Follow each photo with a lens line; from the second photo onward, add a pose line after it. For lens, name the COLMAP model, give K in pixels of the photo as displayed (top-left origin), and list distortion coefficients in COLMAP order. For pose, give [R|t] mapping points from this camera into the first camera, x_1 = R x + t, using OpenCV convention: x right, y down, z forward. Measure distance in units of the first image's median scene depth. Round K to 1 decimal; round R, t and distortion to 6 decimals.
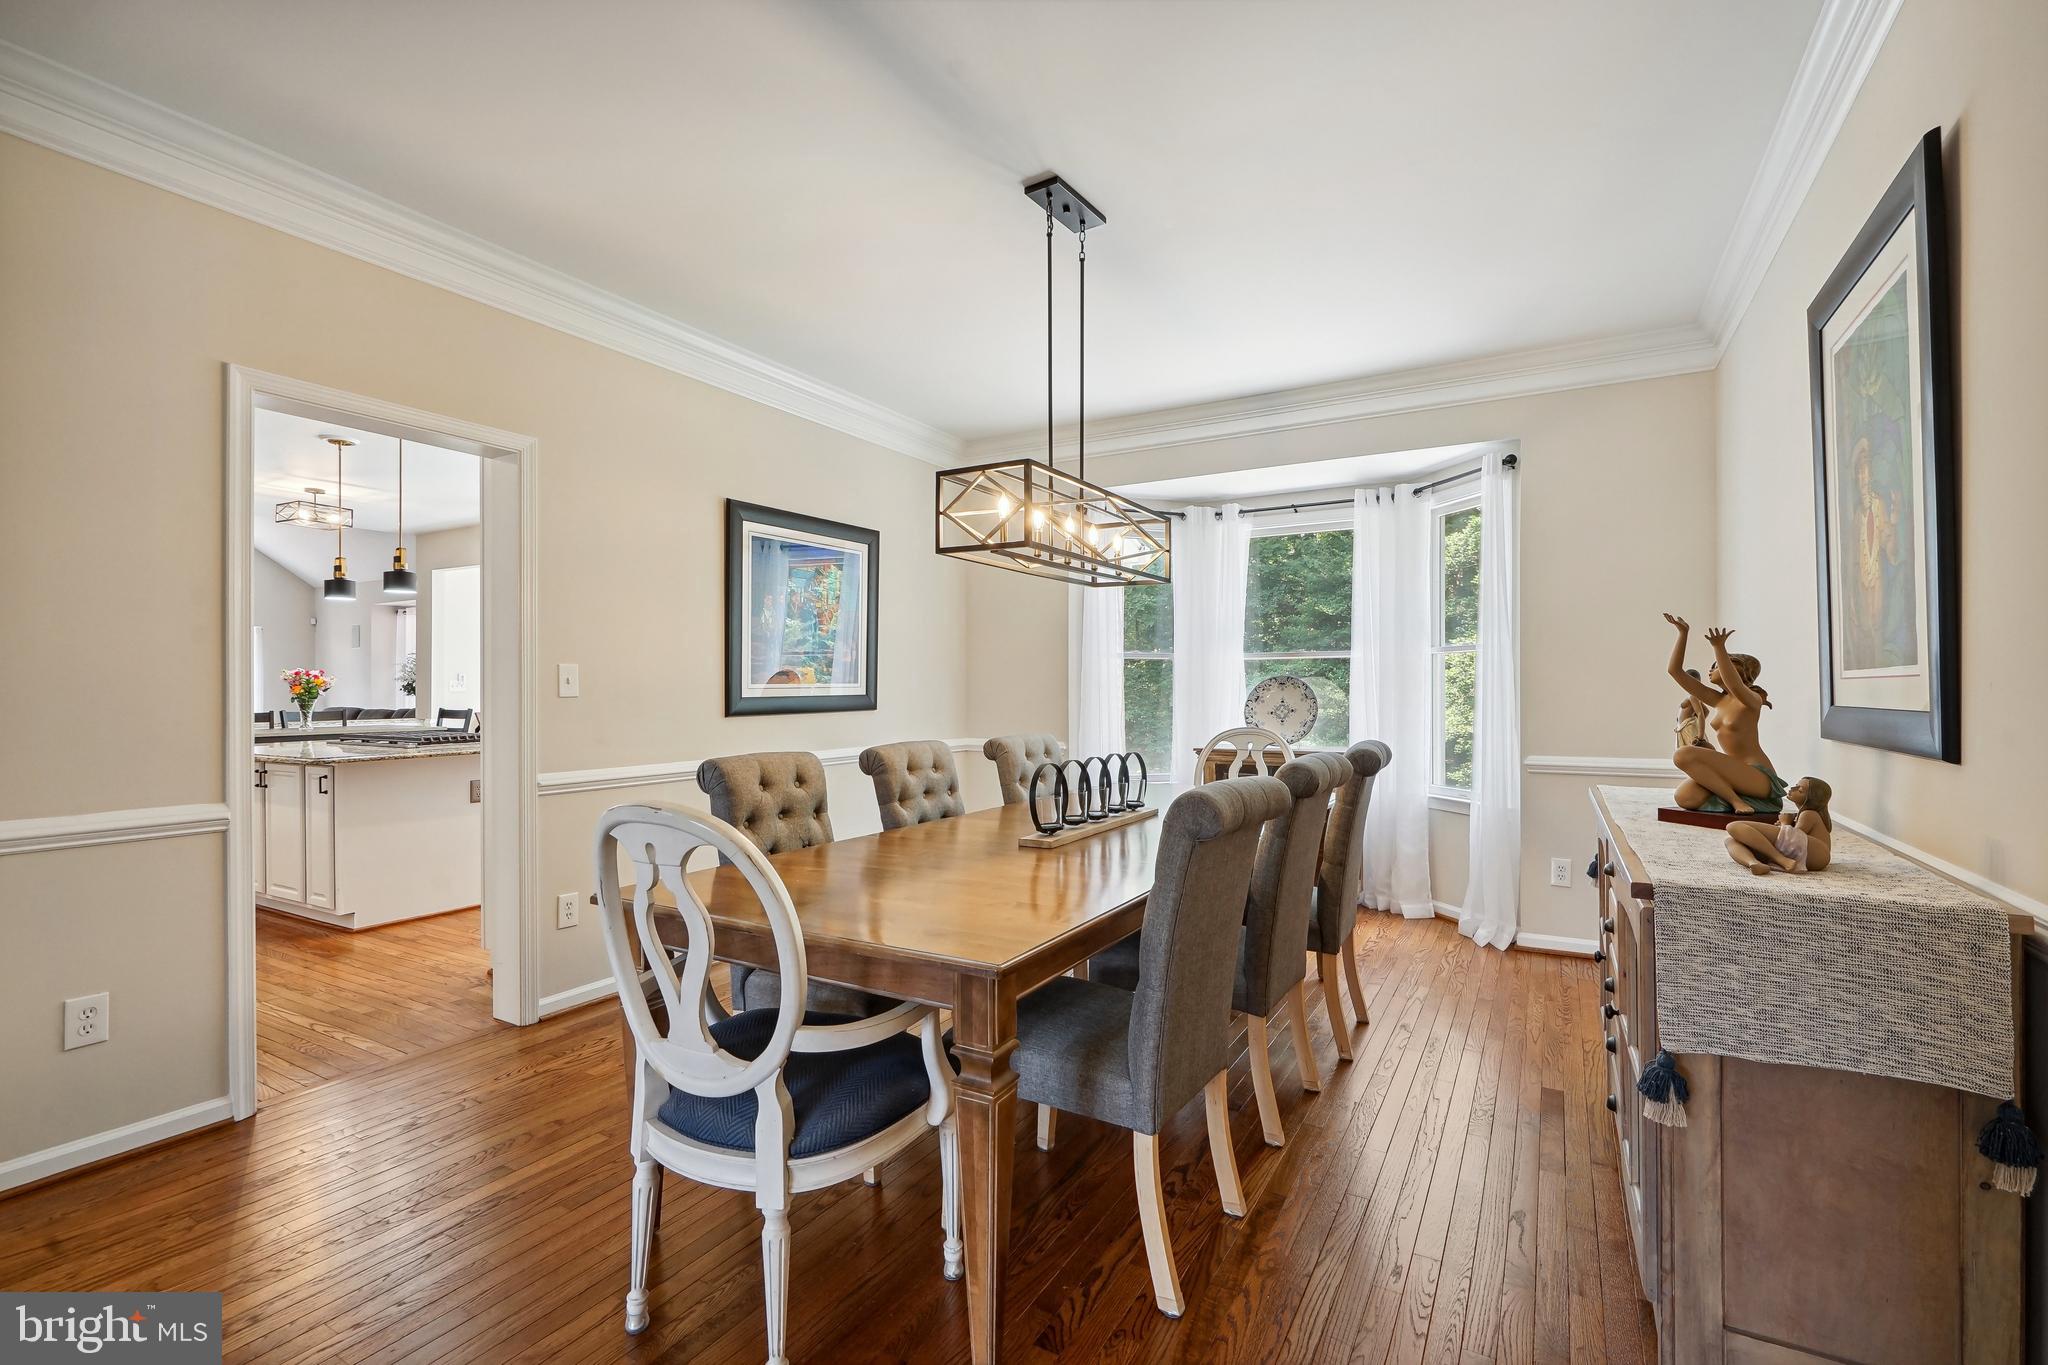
lens RADIAL K [[920.9, 0, 1017.2], [0, 920.9, 682.8], [0, 0, 1]] dist [-0.005824, 0.003319]
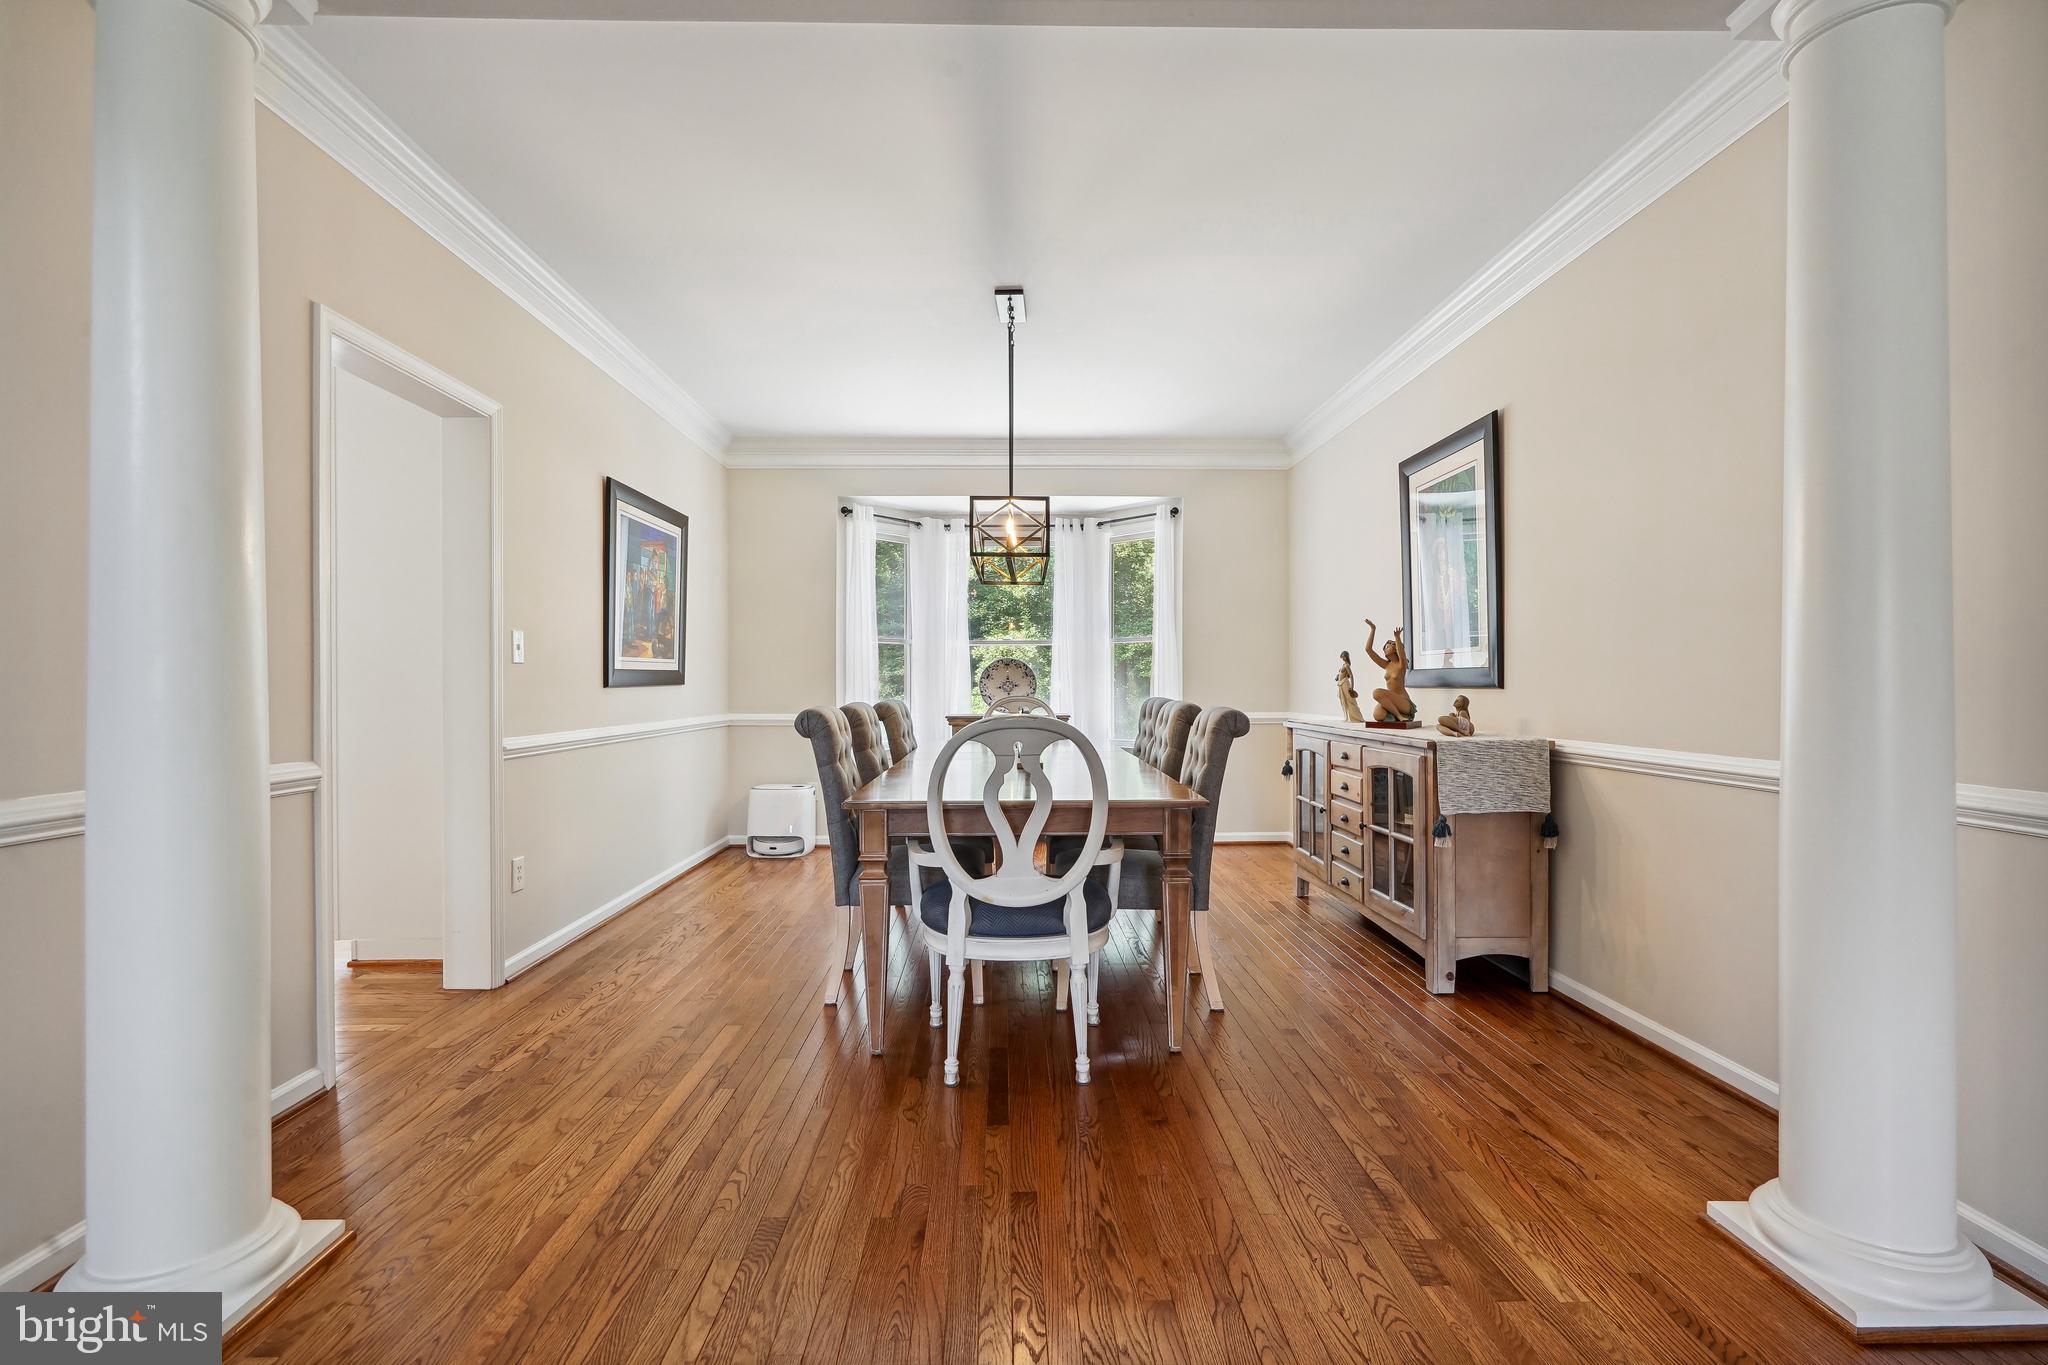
lens RADIAL K [[920.9, 0, 1014.0], [0, 920.9, 681.7], [0, 0, 1]] dist [-0.005824, 0.003319]
pose [[0.853895, 0.001308, 0.520444, -0.738079], [-0.003554, 0.999988, 0.003317, 0.041298], [-0.520433, -0.004682, 0.853889, -0.197112]]
